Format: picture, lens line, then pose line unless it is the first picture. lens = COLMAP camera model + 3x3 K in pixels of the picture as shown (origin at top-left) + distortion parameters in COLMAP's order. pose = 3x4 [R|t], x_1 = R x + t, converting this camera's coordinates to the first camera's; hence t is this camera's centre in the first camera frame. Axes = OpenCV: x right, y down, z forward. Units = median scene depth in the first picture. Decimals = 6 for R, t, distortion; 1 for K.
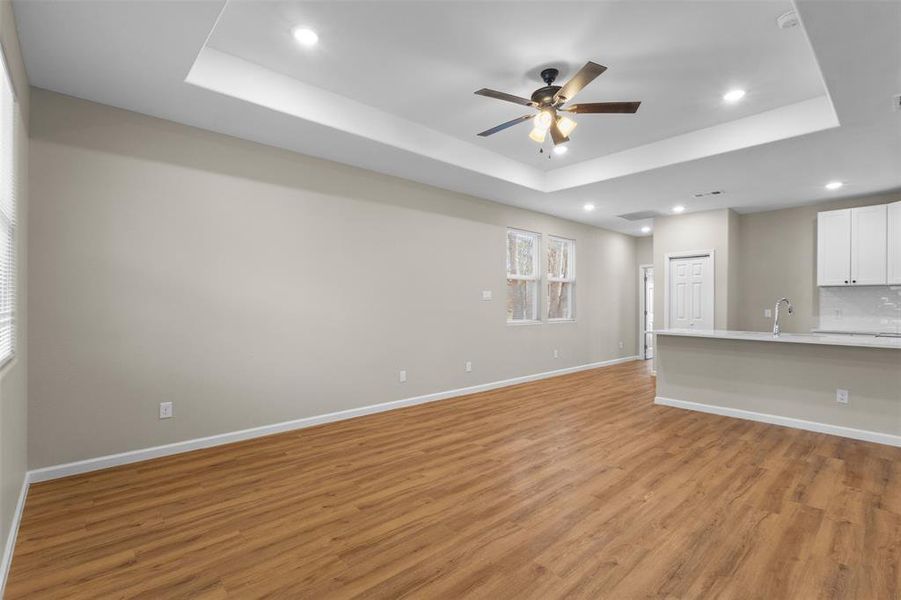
lens RADIAL K [[414.7, 0, 446.6], [0, 414.7, 302.1], [0, 0, 1]] dist [0.002161, 0.000002]
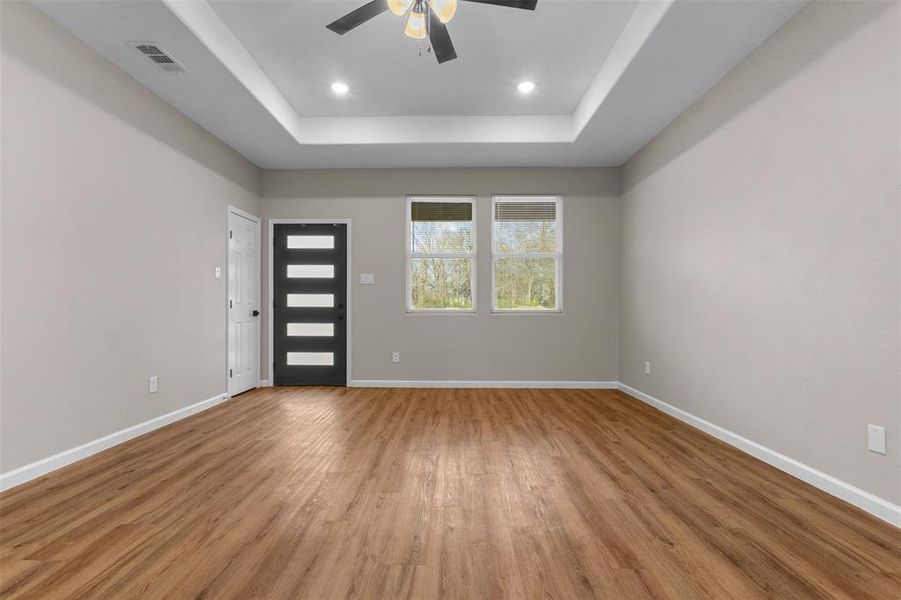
lens RADIAL K [[419.1, 0, 448.6], [0, 419.1, 311.5], [0, 0, 1]] dist [0.000938, 0.000608]
pose [[-0.681521, 0.000385, -0.731799, 0.602409], [-0.002937, 0.999990, 0.003262, 0.072008], [0.731793, 0.004372, -0.681513, 1.243374]]
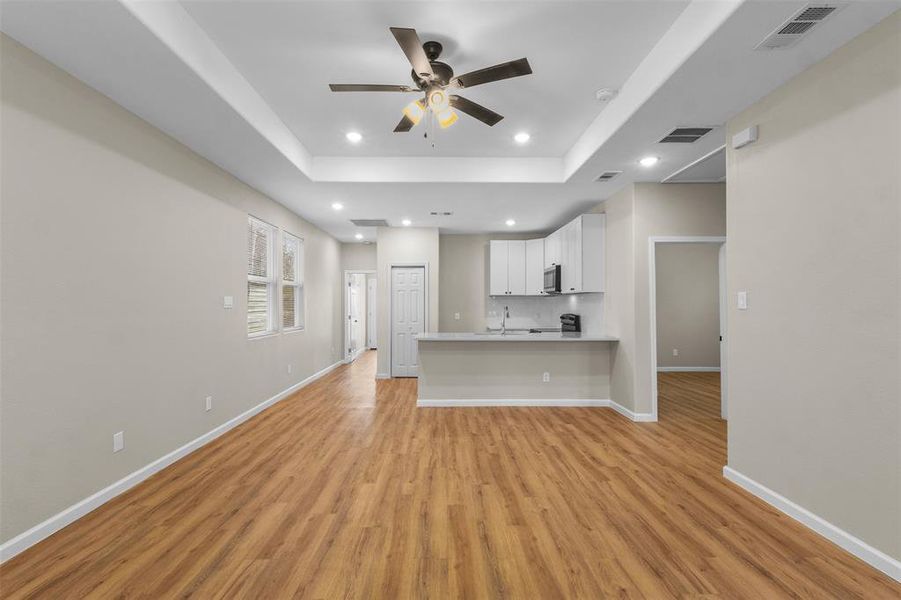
lens RADIAL K [[414.7, 0, 446.6], [0, 414.7, 302.1], [0, 0, 1]] dist [0.002161, 0.000002]
pose [[0.662328, 0.001514, 0.749212, -0.302295], [0.001865, 0.999992, -0.003669, -0.018808], [-0.749212, 0.003828, 0.662320, 0.338642]]
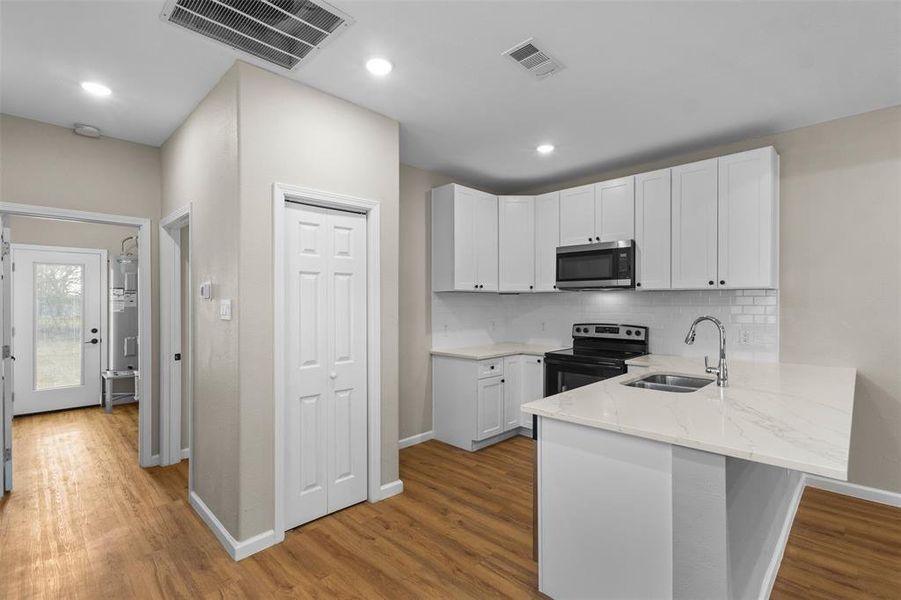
lens RADIAL K [[414.7, 0, 446.6], [0, 414.7, 302.1], [0, 0, 1]] dist [0.002161, 0.000002]
pose [[-0.051273, -0.003063, 0.998680, 0.324711], [-0.000131, 0.999995, 0.003061, -0.033984], [-0.998685, 0.000026, -0.051273, 1.592967]]
